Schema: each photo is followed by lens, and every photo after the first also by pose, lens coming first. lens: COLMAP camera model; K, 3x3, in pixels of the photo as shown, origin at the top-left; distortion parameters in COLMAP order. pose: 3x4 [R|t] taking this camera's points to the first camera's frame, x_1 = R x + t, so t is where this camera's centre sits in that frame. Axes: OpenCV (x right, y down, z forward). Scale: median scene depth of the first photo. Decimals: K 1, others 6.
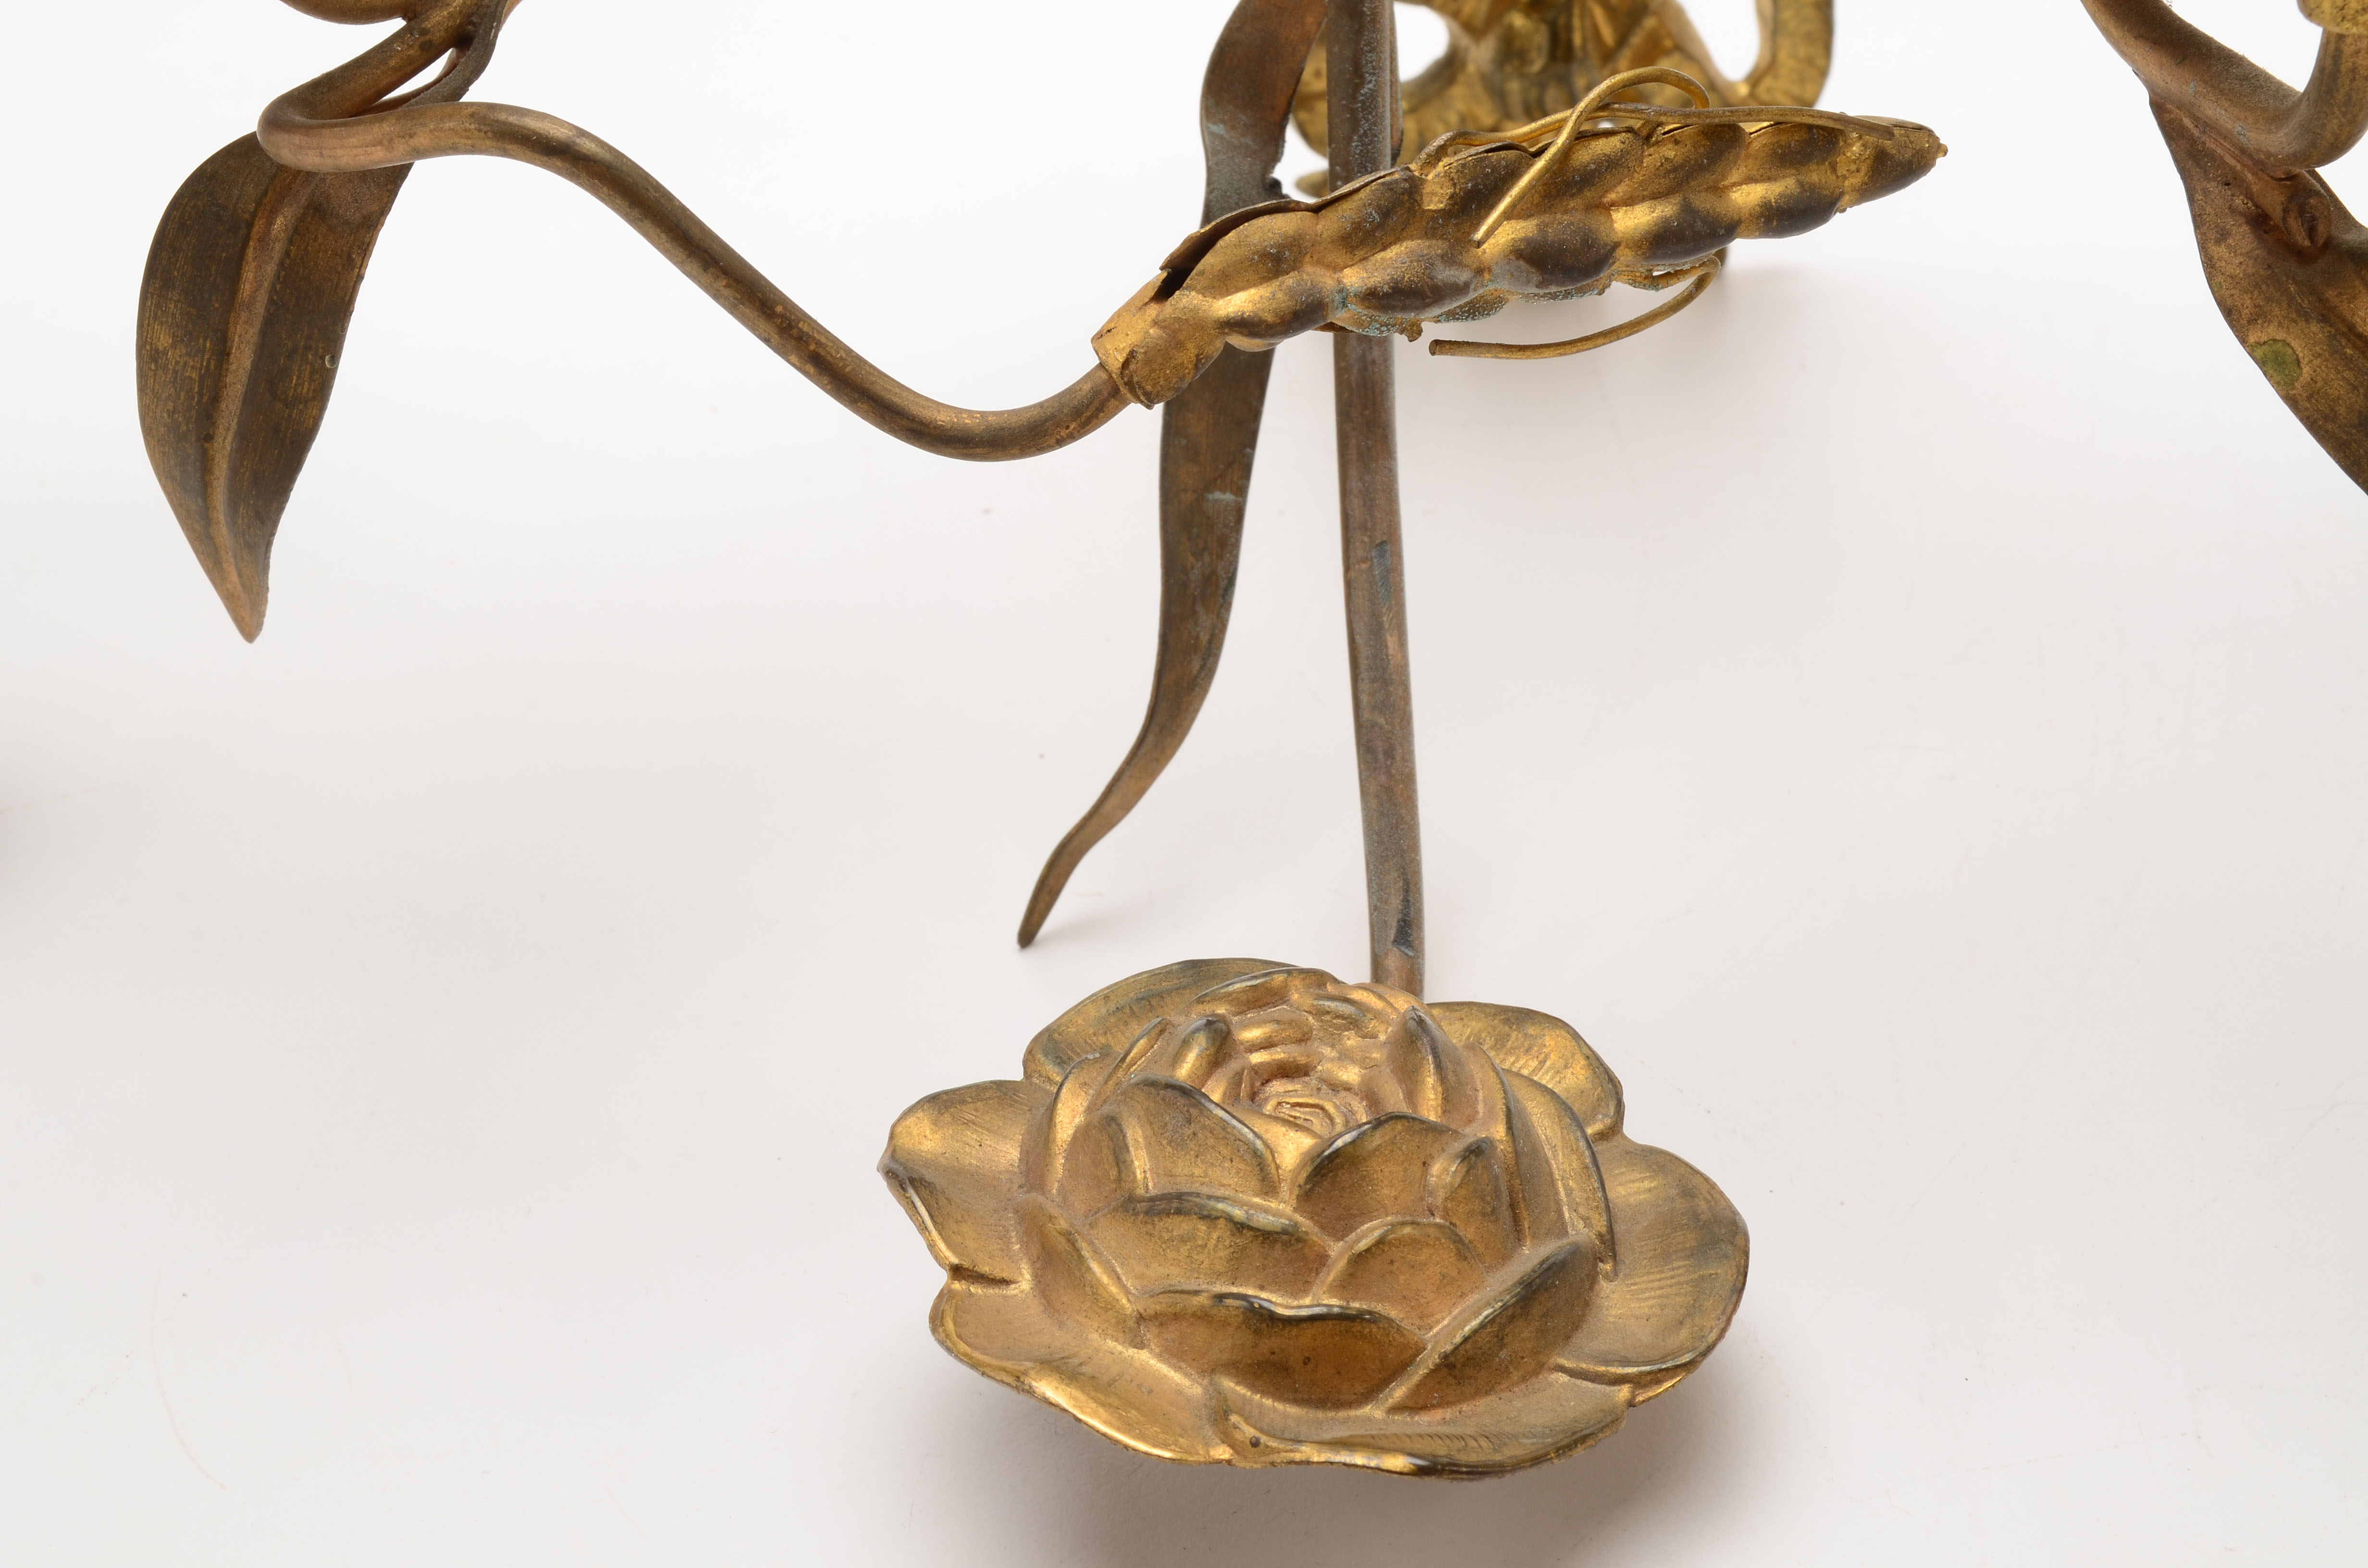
lens RADIAL K [[3406.3, 0, 1184.0], [0, 3406.3, 784.0], [0, 0, 1]] dist [-0.025740, -0.010323]
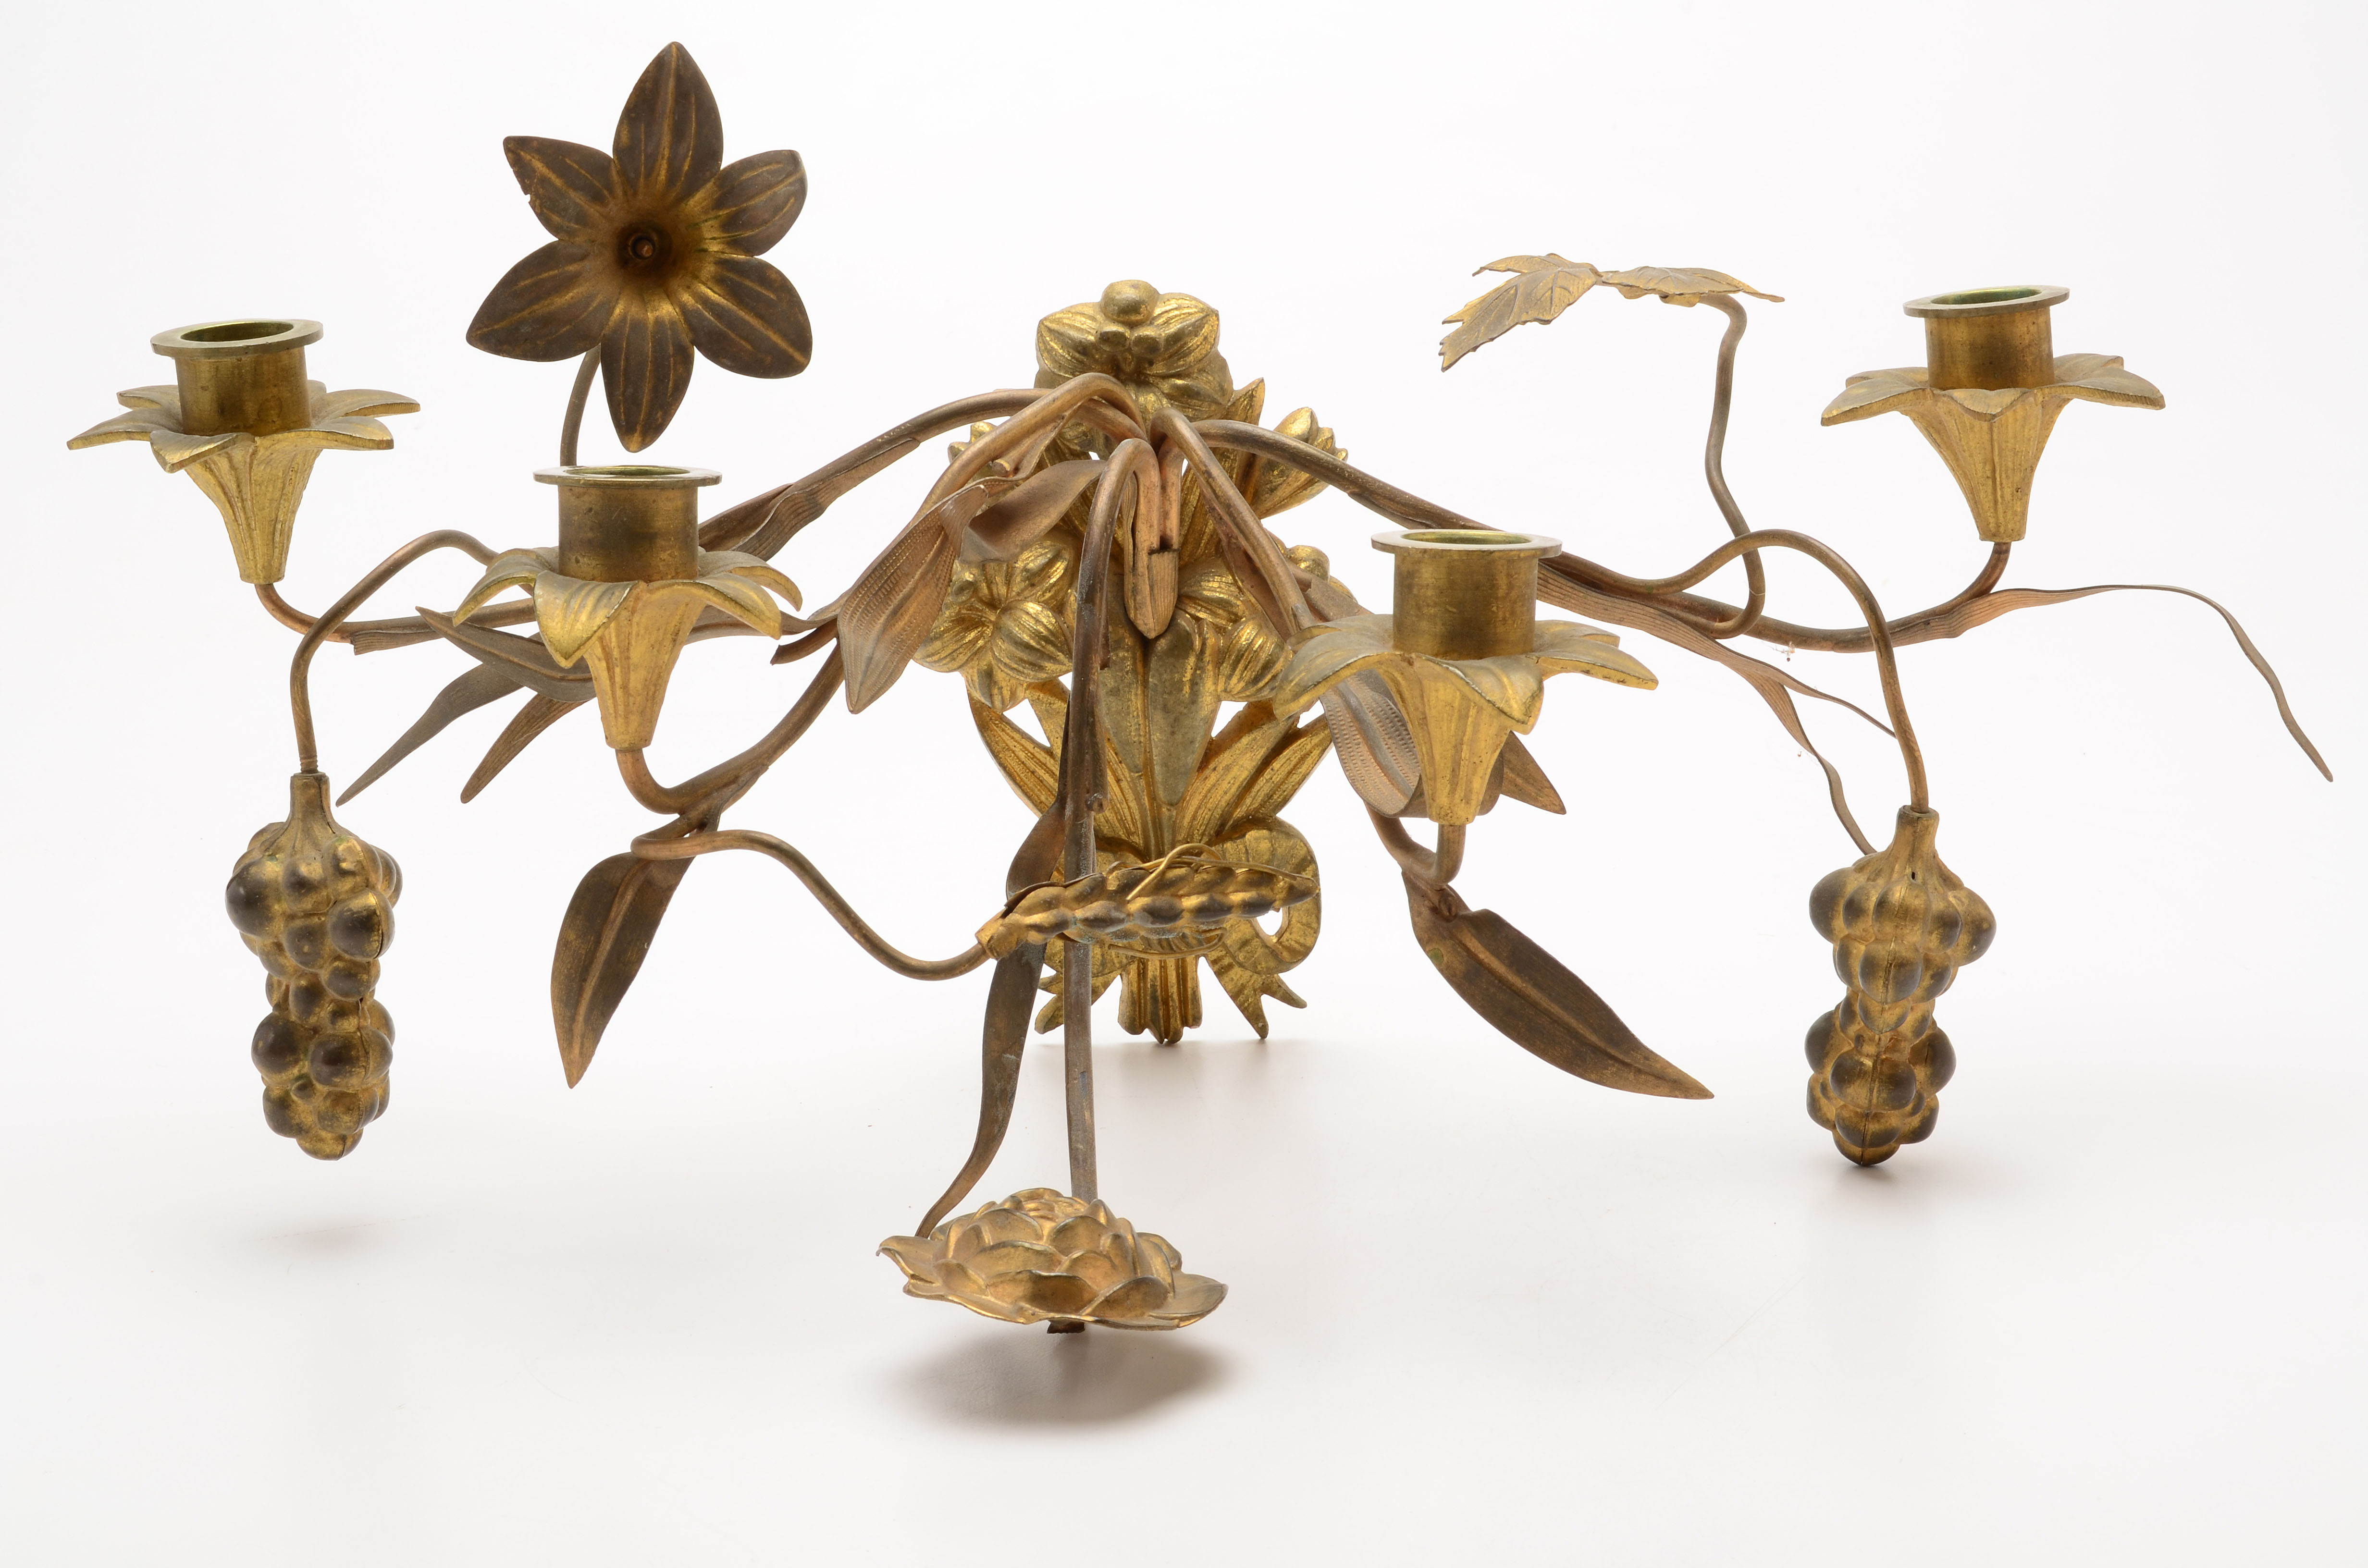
lens RADIAL K [[4326.2, 0, 1184.0], [0, 4326.2, 784.0], [0, 0, 1]] dist [0.020751, -0.014498]
pose [[0.995237, 0.047759, 0.084989, -0.150858], [-0.016962, 0.943316, -0.331462, 0.825162], [-0.096002, 0.328442, 0.939633, -2.065711]]
